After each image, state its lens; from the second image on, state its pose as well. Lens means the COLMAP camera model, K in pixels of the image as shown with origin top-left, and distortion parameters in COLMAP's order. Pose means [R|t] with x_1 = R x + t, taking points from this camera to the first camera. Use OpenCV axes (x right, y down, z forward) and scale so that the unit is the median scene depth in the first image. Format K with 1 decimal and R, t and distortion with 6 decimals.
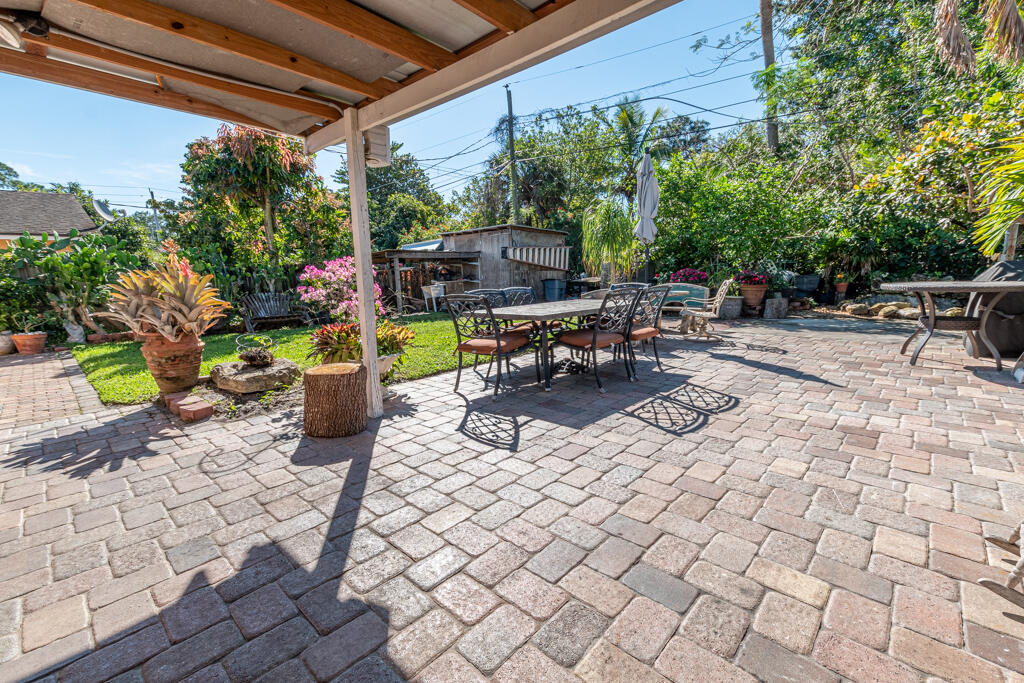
lens RADIAL K [[437.6, 0, 512.0], [0, 437.6, 341.5], [0, 0, 1]] dist [0.011576, -0.006179]
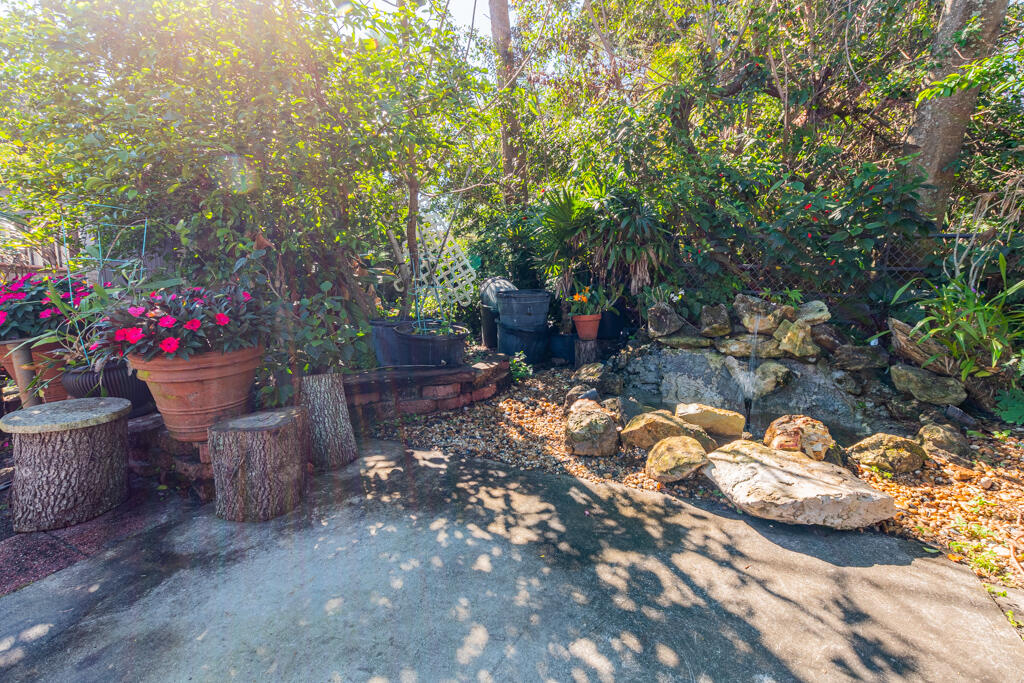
lens RADIAL K [[437.6, 0, 512.0], [0, 437.6, 341.5], [0, 0, 1]] dist [0.011576, -0.006179]
pose [[0.953353, -0.038026, 0.299452, 1.697560], [0.037295, 0.999271, 0.008157, -0.341924], [-0.299544, 0.003391, 0.954076, 1.935147]]
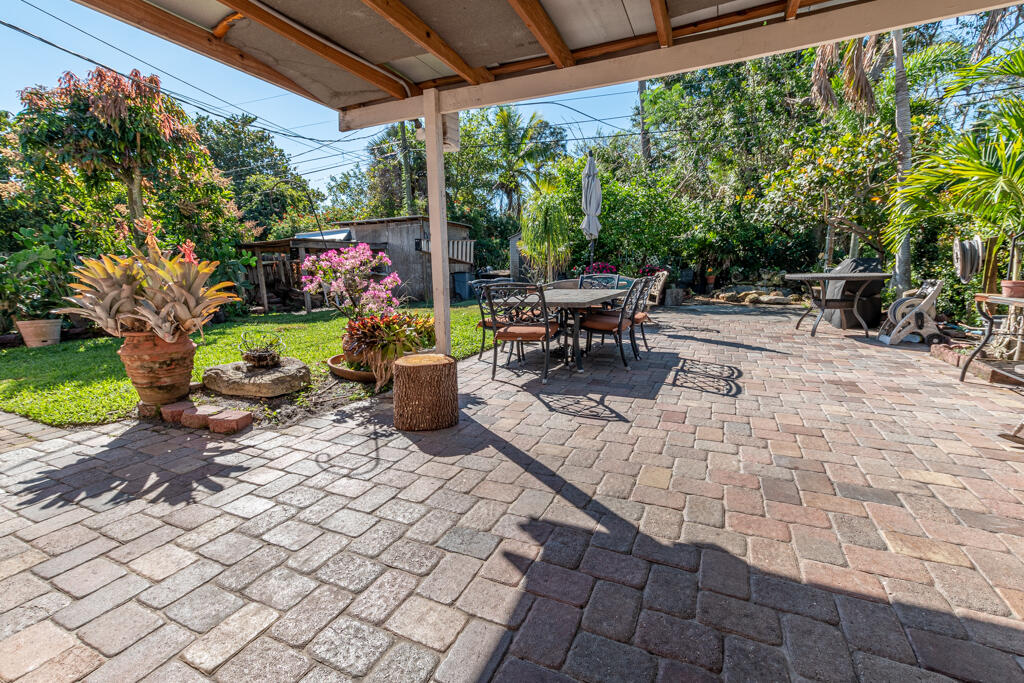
lens RADIAL K [[437.6, 0, 512.0], [0, 437.6, 341.5], [0, 0, 1]] dist [0.011576, -0.006179]
pose [[0.952886, -0.043823, 0.300147, -0.438568], [0.039985, 0.999021, 0.018921, 0.010226], [-0.300682, -0.006028, 0.953705, 0.020369]]
